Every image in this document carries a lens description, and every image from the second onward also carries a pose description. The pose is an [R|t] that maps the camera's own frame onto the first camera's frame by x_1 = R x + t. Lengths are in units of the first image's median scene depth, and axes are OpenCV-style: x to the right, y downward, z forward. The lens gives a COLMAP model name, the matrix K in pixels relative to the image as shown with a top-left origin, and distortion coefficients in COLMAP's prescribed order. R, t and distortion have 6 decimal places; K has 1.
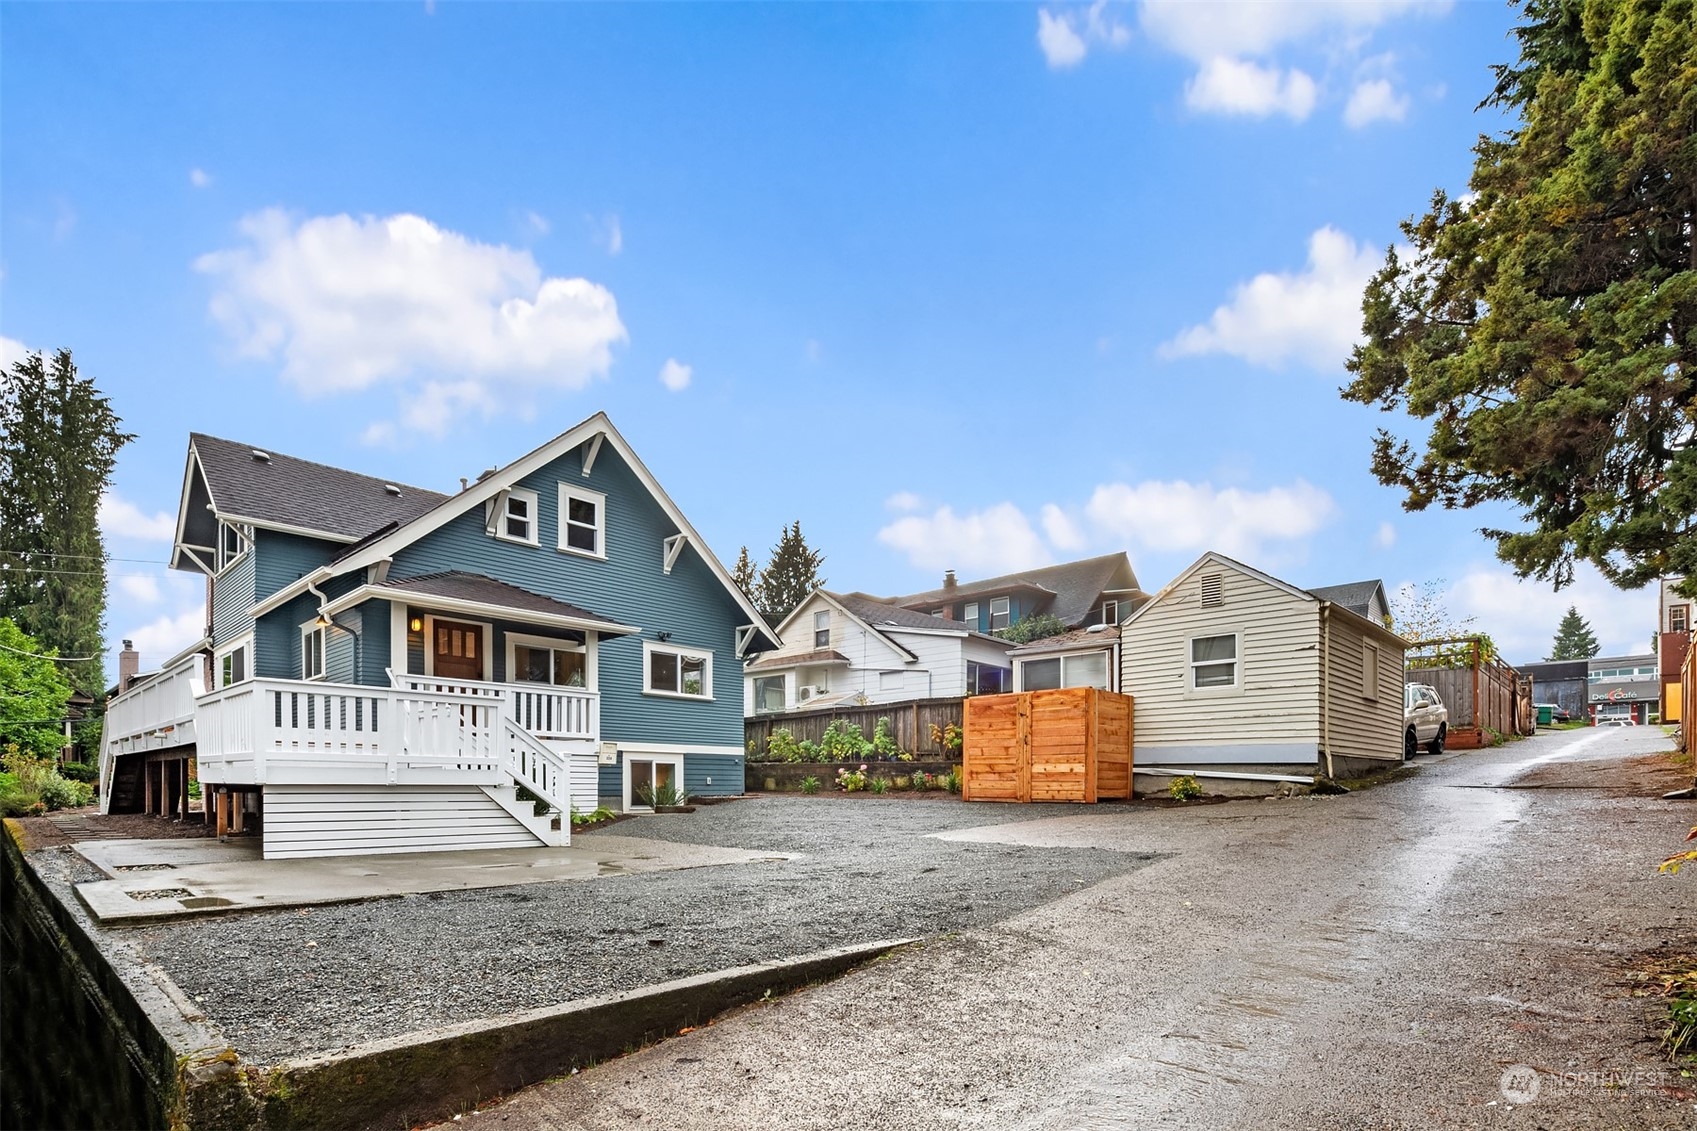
lens RADIAL K [[863.5, 0, 859.4], [0, 863.5, 652.8], [0, 0, 1]] dist [0.005344, 0.000245]
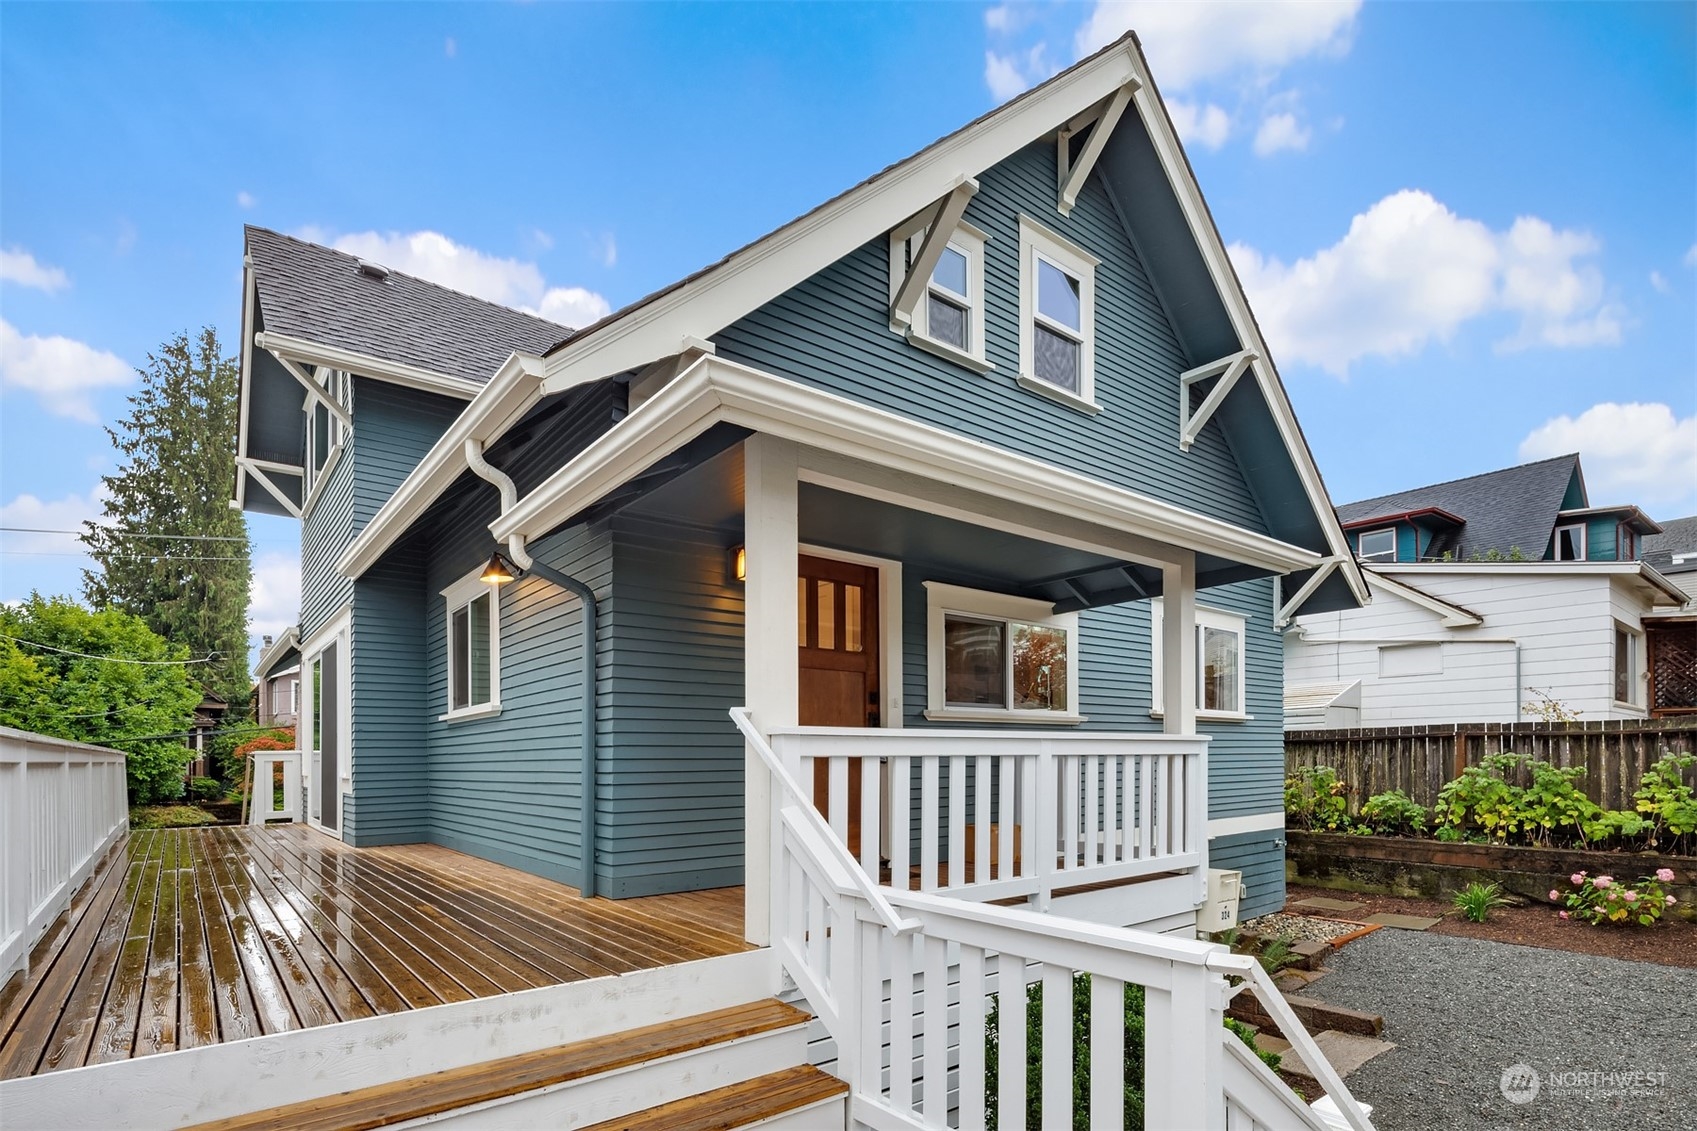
lens RADIAL K [[863.5, 0, 848.0], [0, 863.5, 563.6], [0, 0, 1]] dist [0.005344, 0.000245]
pose [[0.989947, -0.046298, -0.133646, -0.321389], [0.036752, 0.996652, -0.073034, -0.004136], [0.136580, 0.067389, 0.988334, 0.497199]]
